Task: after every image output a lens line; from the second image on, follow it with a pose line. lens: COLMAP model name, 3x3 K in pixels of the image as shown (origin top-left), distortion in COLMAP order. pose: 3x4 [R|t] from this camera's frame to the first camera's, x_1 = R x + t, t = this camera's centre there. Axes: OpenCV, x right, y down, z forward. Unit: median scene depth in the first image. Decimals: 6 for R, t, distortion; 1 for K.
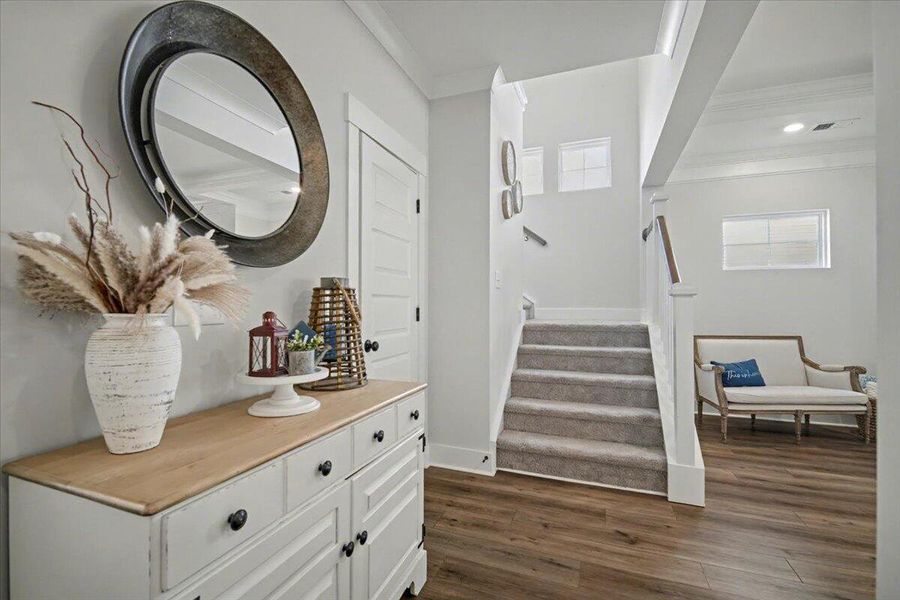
lens RADIAL K [[395.4, 0, 444.4], [0, 395.4, 299.7], [0, 0, 1]] dist [0.000873, -0.002663]
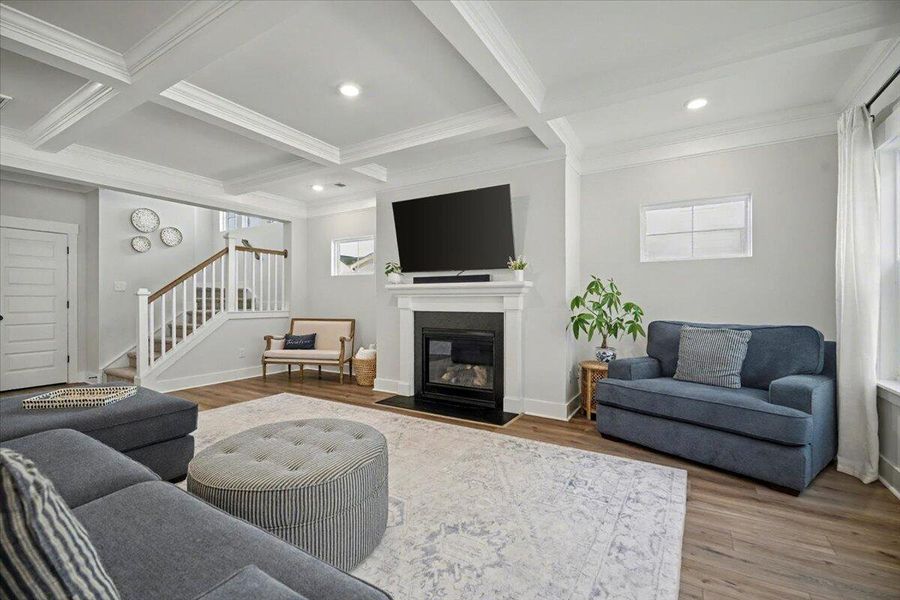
lens RADIAL K [[395.4, 0, 447.6], [0, 395.4, 301.8], [0, 0, 1]] dist [0.000873, -0.002663]
pose [[0.986150, -0.008898, -0.165615, 1.626458], [0.013112, 0.999617, 0.024368, -0.007544], [0.165334, -0.026202, 0.985889, -0.487446]]
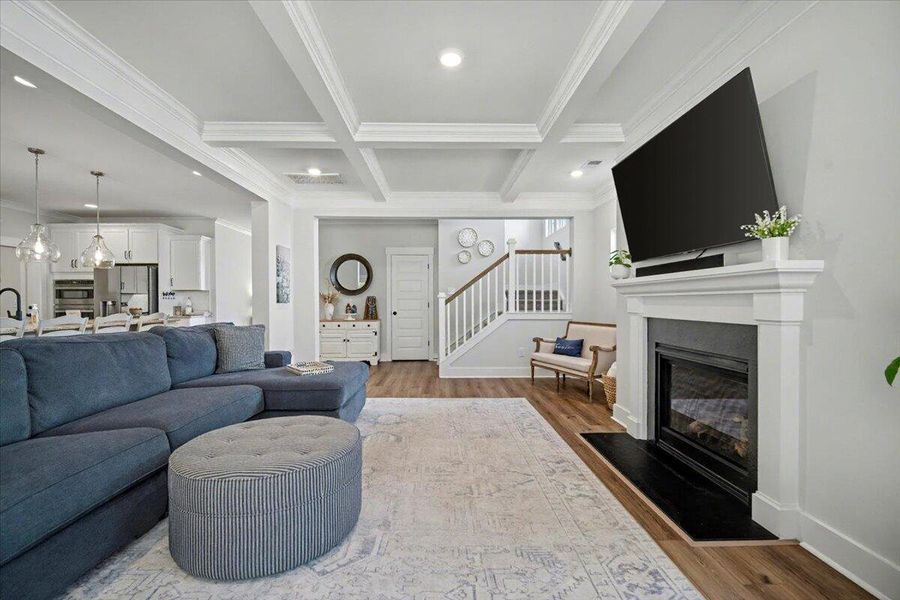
lens RADIAL K [[395.4, 0, 445.4], [0, 395.4, 303.5], [0, 0, 1]] dist [0.000873, -0.002663]
pose [[0.387800, -0.006861, -0.921718, 1.951313], [0.025340, 0.999674, 0.003221, 0.008031], [0.921395, -0.024605, 0.387848, 0.014894]]
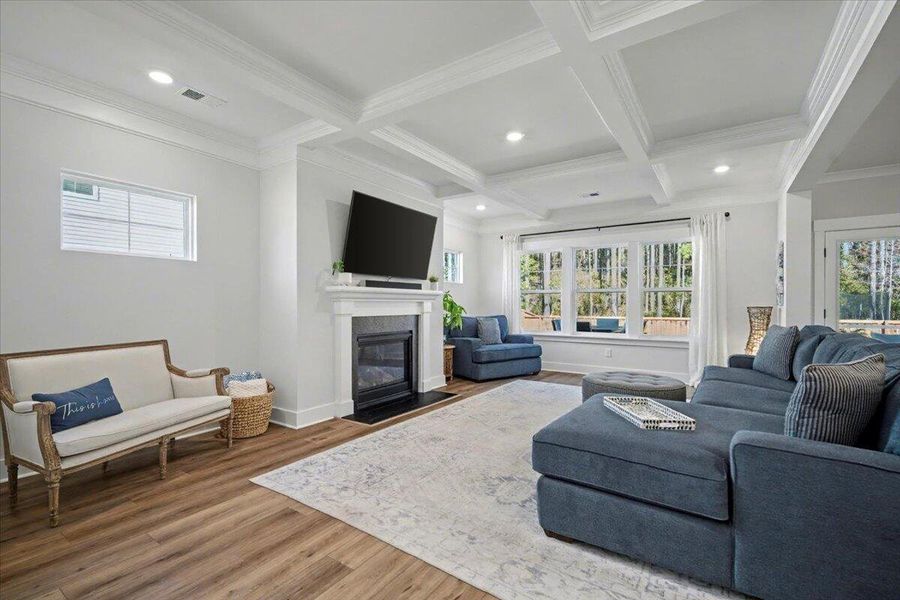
lens RADIAL K [[395.4, 0, 451.9], [0, 395.4, 305.9], [0, 0, 1]] dist [0.000873, -0.002663]
pose [[0.204846, -0.012158, 0.978719, 0.222494], [-0.017885, 0.999709, 0.016162, -0.002858], [-0.978631, -0.020815, 0.204569, 0.255106]]
